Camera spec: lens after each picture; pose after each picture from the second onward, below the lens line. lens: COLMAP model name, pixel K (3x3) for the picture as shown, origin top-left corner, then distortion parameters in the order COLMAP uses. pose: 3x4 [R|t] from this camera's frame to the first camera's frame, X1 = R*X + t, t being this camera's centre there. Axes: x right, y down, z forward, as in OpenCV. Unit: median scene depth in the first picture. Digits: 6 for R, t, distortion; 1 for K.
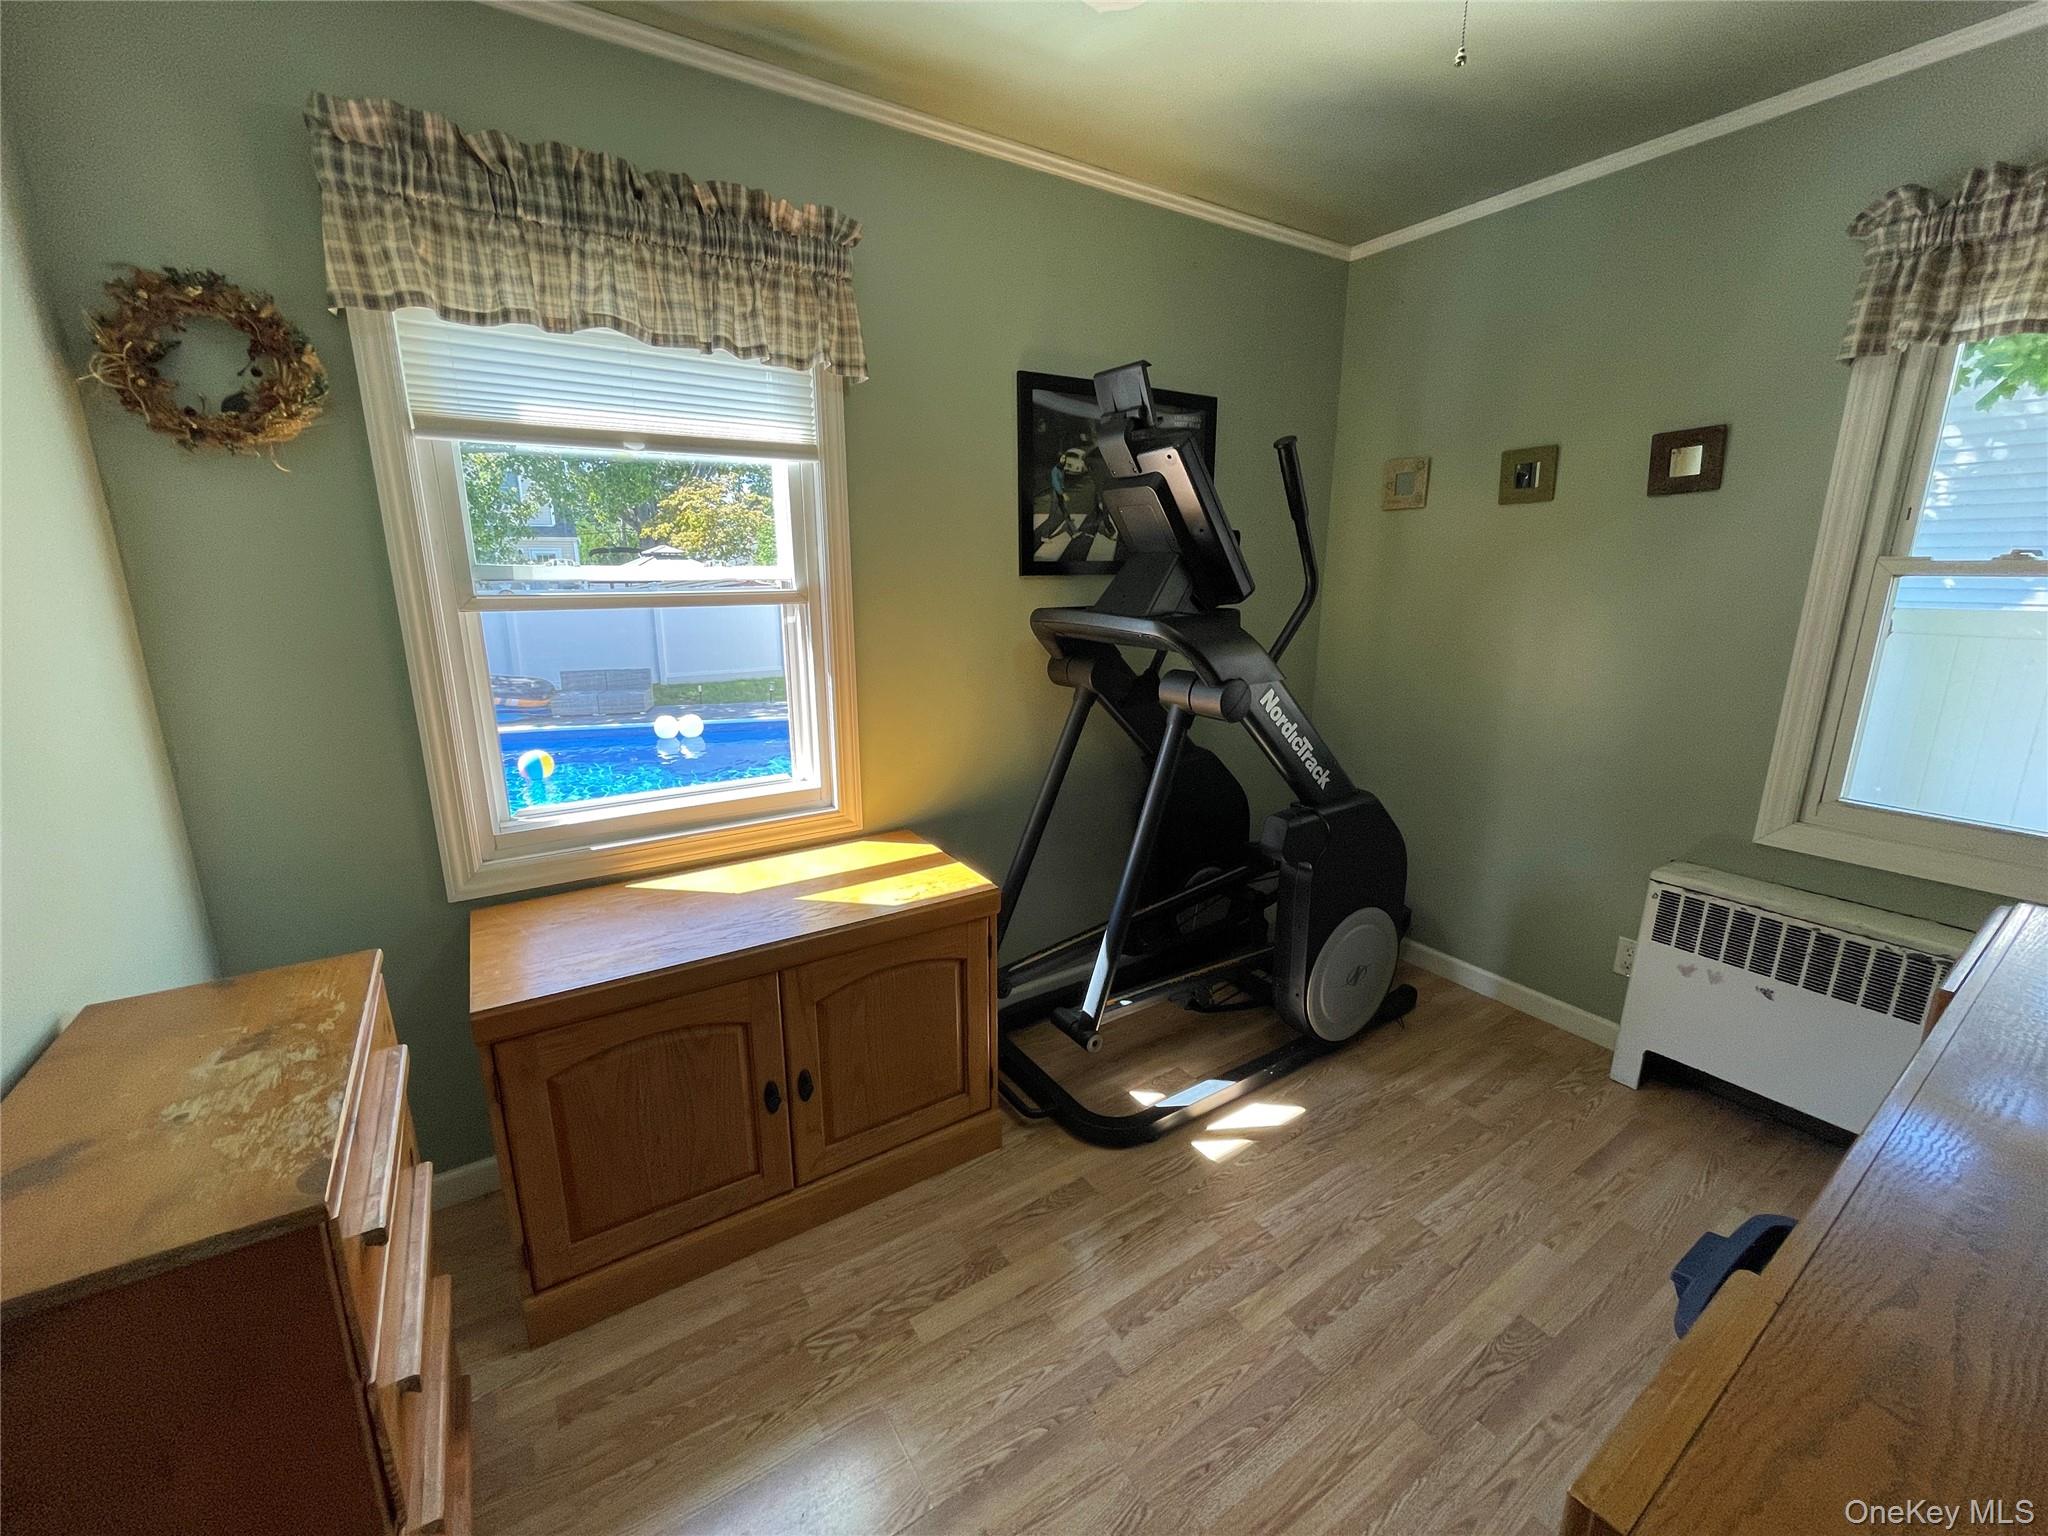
lens RADIAL K [[825.7, 0, 1023.3], [0, 825.7, 767.7], [0, 0, 1]] dist [-0.000833, -0.000683]
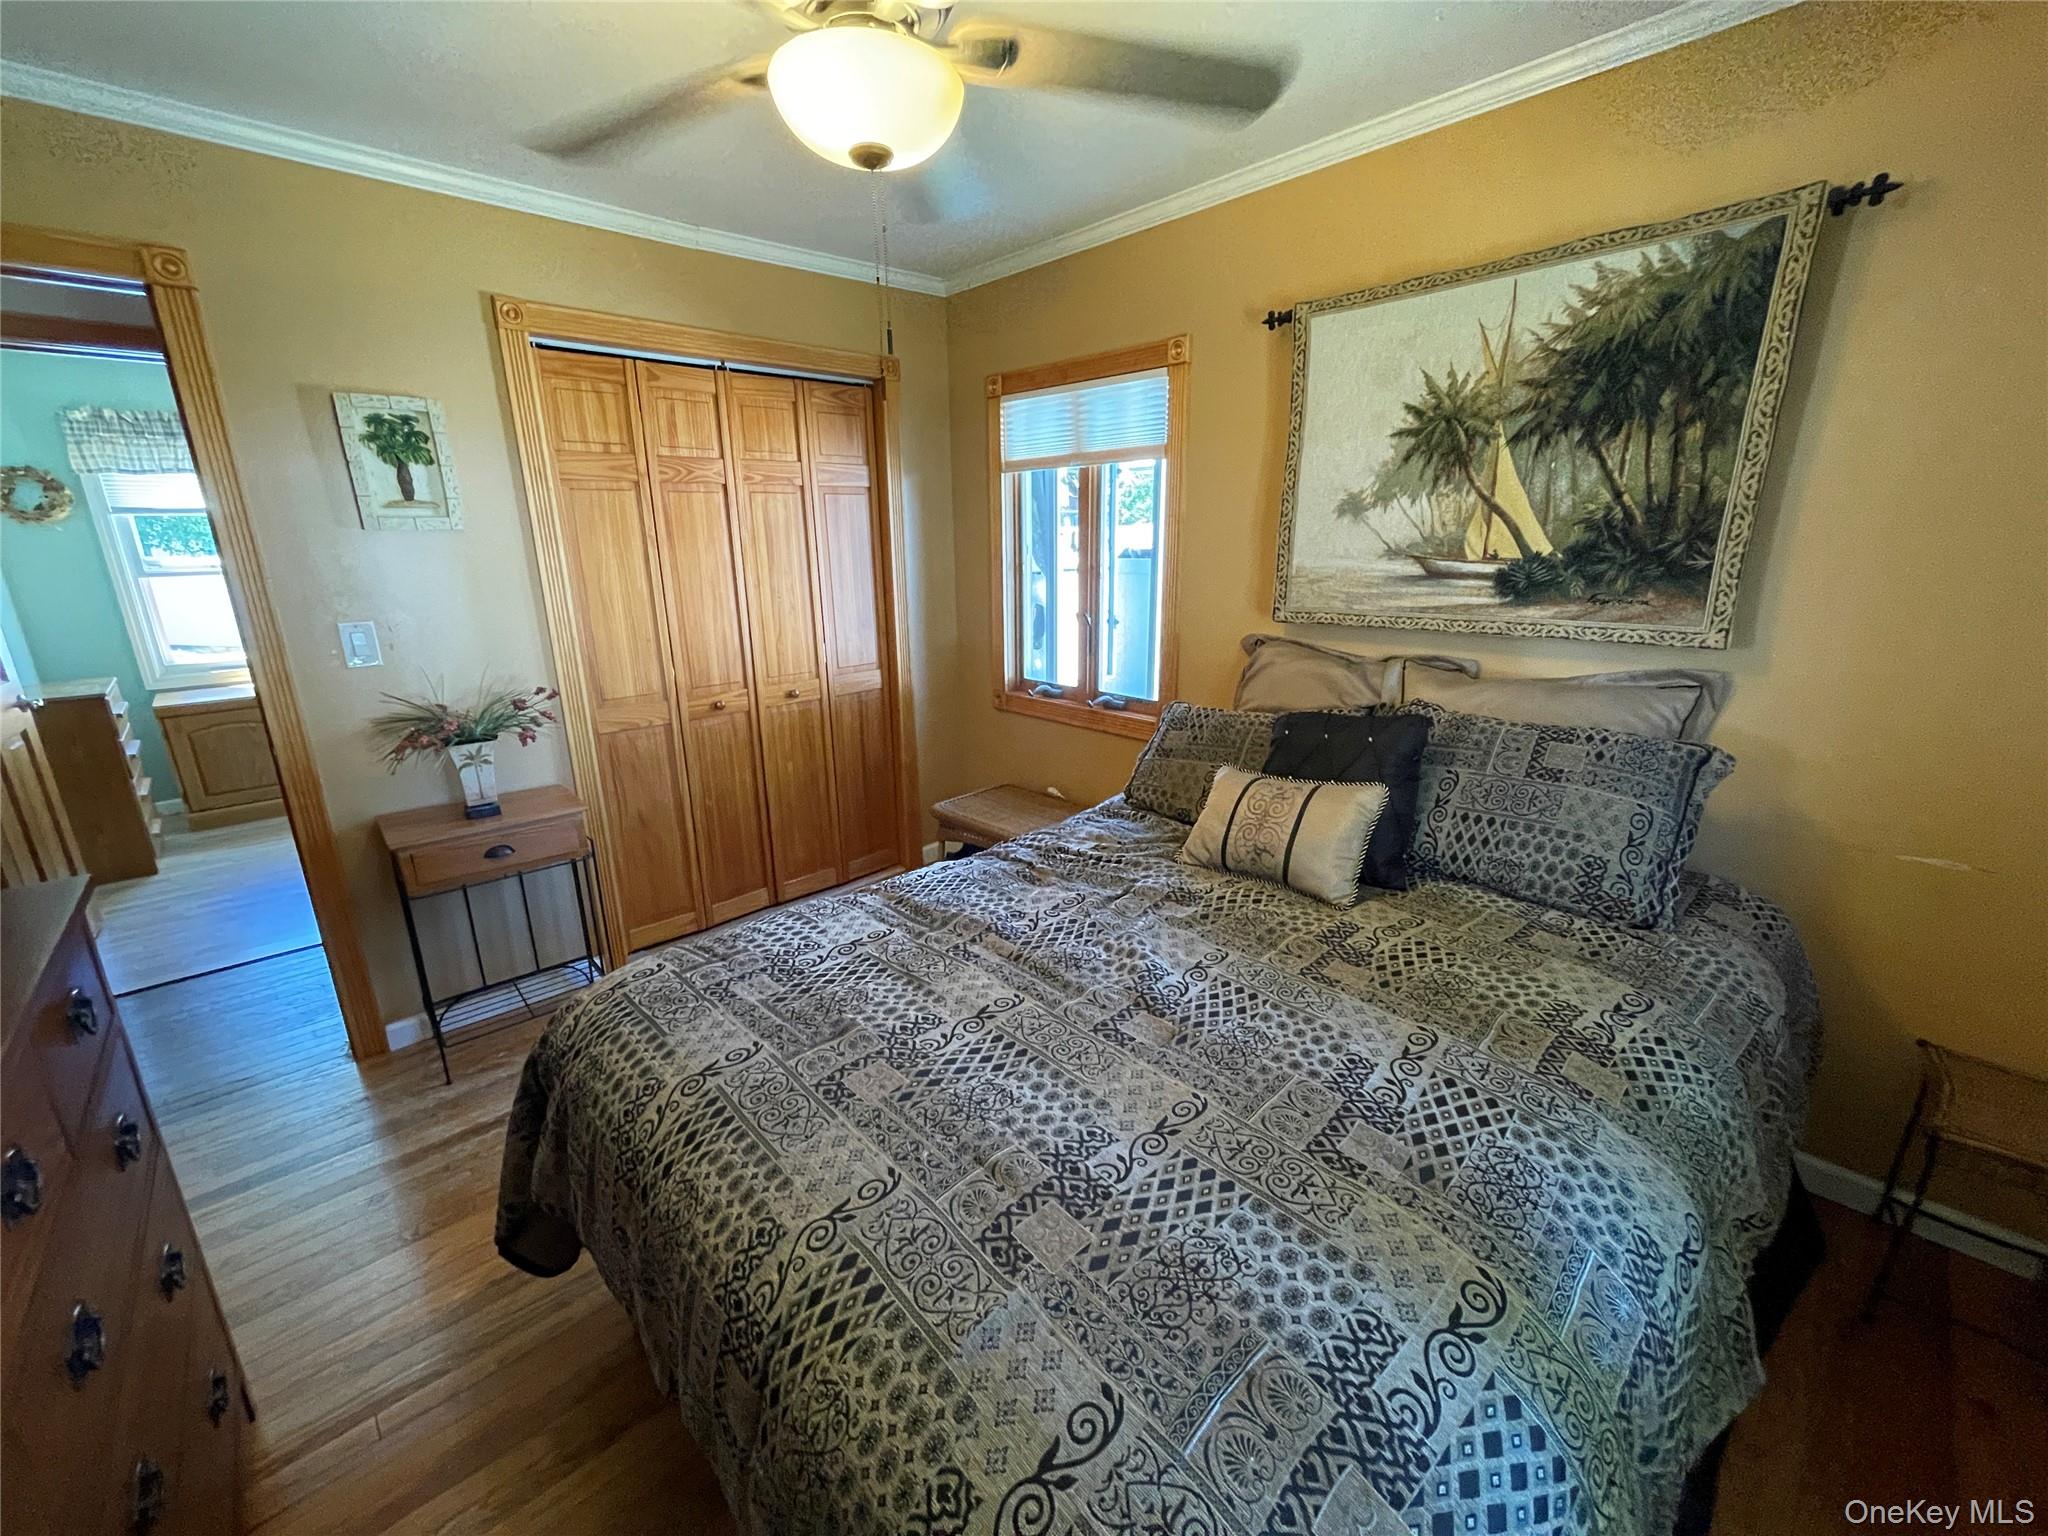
lens RADIAL K [[825.7, 0, 1032.1], [0, 825.7, 771.9], [0, 0, 1]] dist [-0.000833, -0.000683]
pose [[0.982253, -0.062532, 0.176831, 1.944476], [0.054672, 0.997302, 0.048982, 0.550295], [-0.179417, -0.038445, 0.983022, -2.555936]]
